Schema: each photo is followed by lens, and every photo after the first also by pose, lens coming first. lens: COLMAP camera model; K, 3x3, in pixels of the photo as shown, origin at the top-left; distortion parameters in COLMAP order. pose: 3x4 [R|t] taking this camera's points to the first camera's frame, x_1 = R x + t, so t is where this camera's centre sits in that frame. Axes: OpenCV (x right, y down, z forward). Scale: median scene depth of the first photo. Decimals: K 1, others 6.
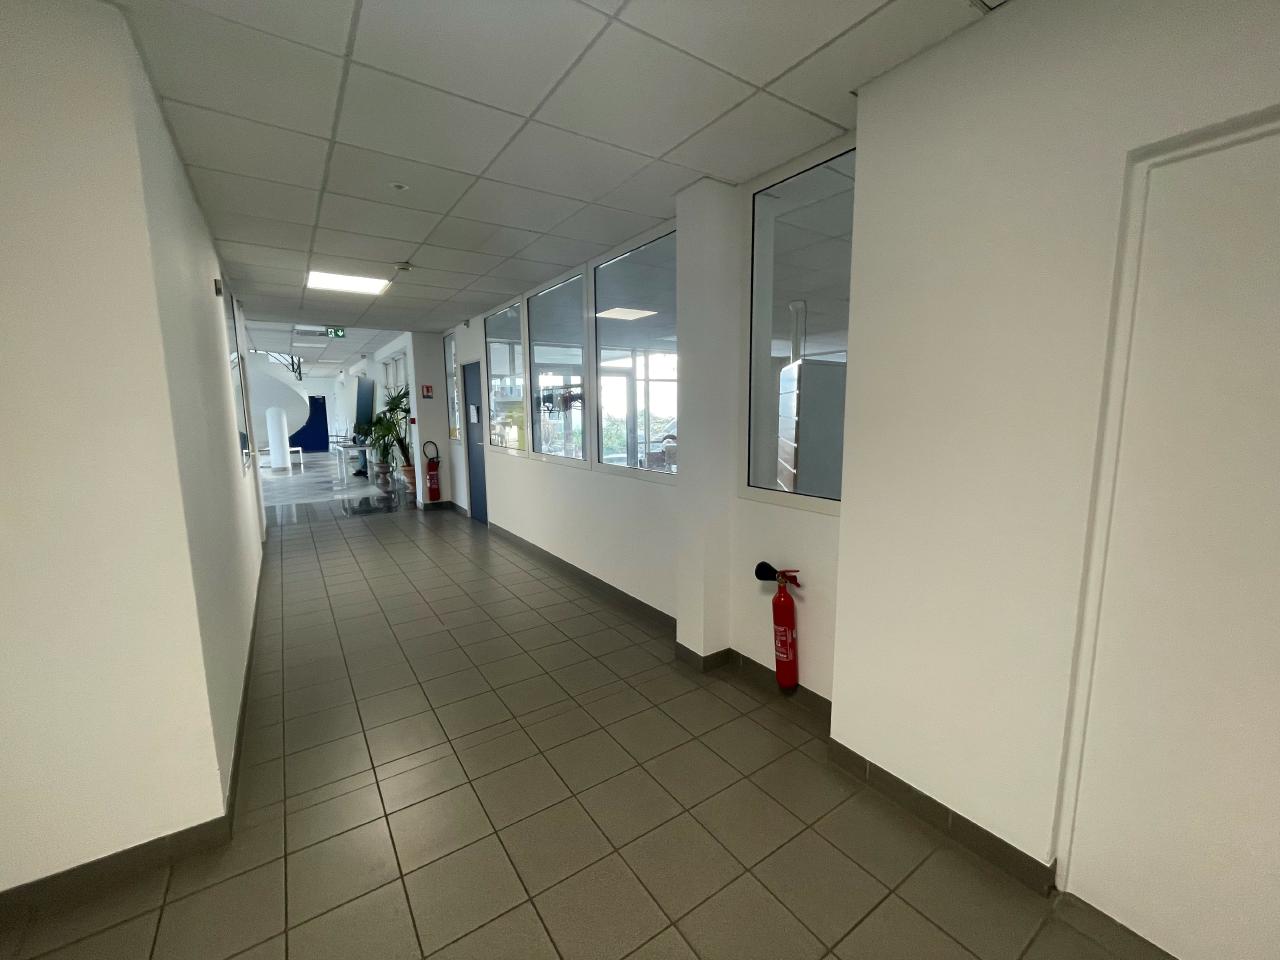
lens RADIAL K [[516.6, 0, 640.0], [0, 516.6, 480.0], [0, 0, 1]] dist [-0.003165, -0.000182]
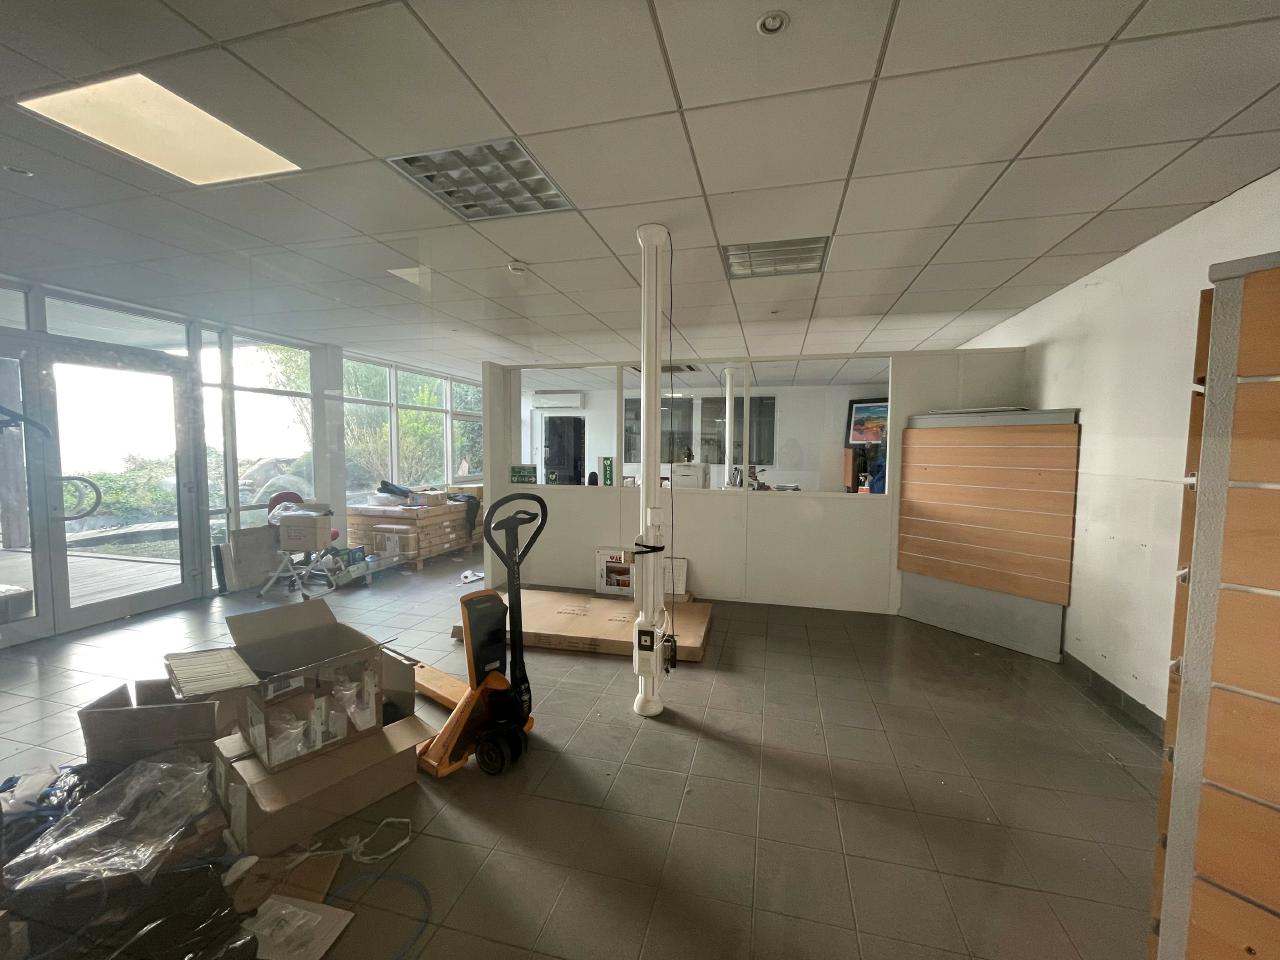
lens RADIAL K [[516.6, 0, 640.0], [0, 516.6, 480.0], [0, 0, 1]] dist [-0.003165, -0.000182]
pose [[0.753486, -0.016501, 0.657257, -0.016310], [0.069155, 0.996129, -0.054272, -0.046742], [-0.653817, 0.086346, 0.751710, 0.362244]]
